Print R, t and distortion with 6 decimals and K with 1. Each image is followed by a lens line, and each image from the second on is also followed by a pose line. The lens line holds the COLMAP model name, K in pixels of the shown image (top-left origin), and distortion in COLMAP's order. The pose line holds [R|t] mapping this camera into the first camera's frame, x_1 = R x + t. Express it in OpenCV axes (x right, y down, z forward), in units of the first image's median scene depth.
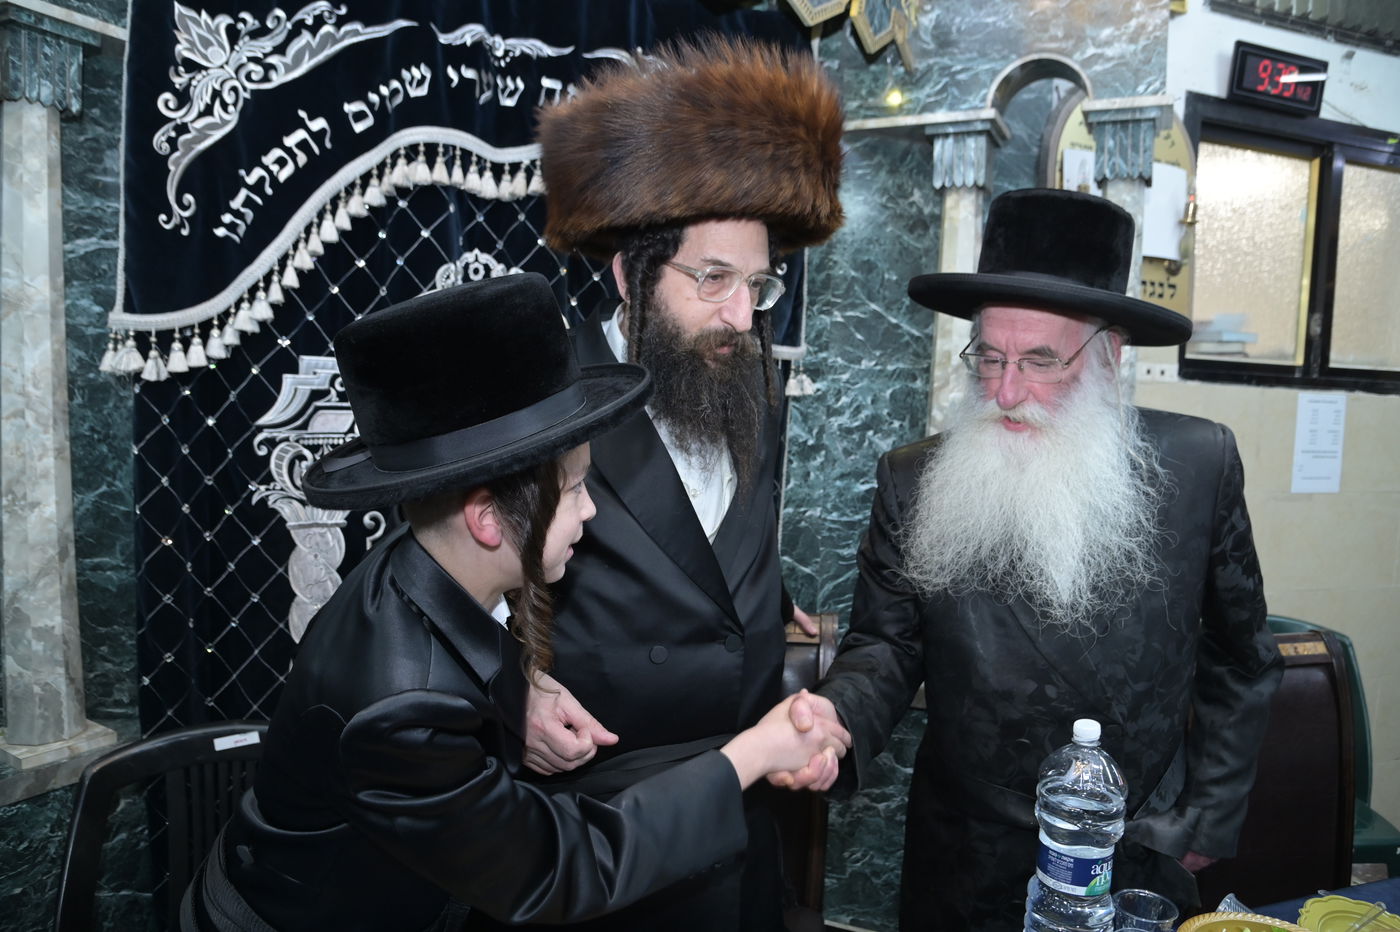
lens RADIAL K [[945.4, 0, 658.8], [0, 945.4, 459.7], [0, 0, 1]] dist [-0.110416, 0.050680]
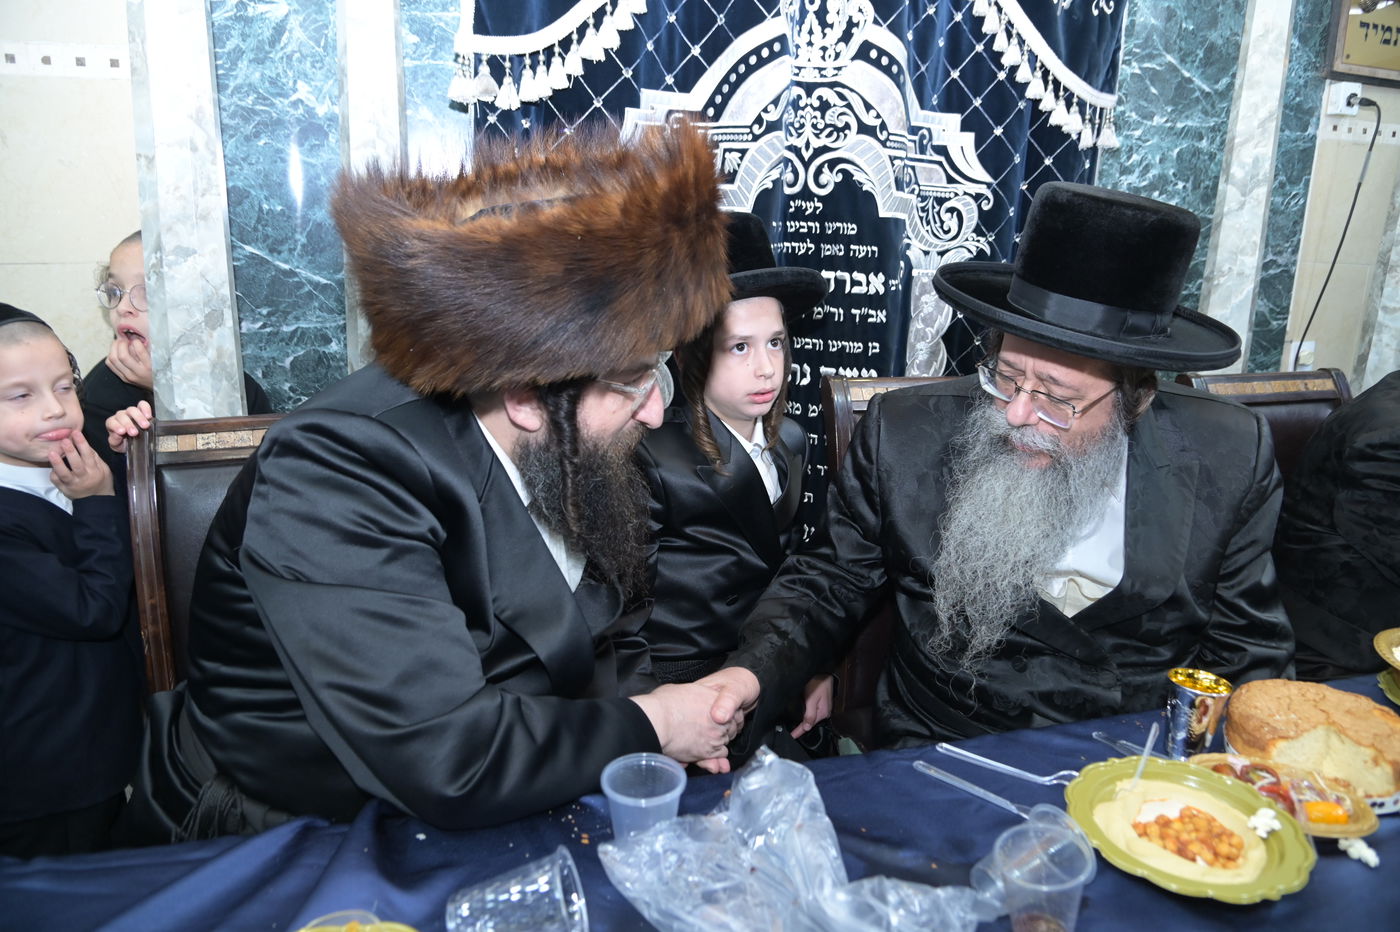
lens RADIAL K [[945.4, 0, 673.0], [0, 945.4, 466.5], [0, 0, 1]] dist [-0.110416, 0.050680]
pose [[0.999536, -0.000290, -0.030449, -0.249870], [0.005979, 0.982358, 0.186915, 0.070333], [0.029858, -0.187010, 0.981904, -0.001002]]
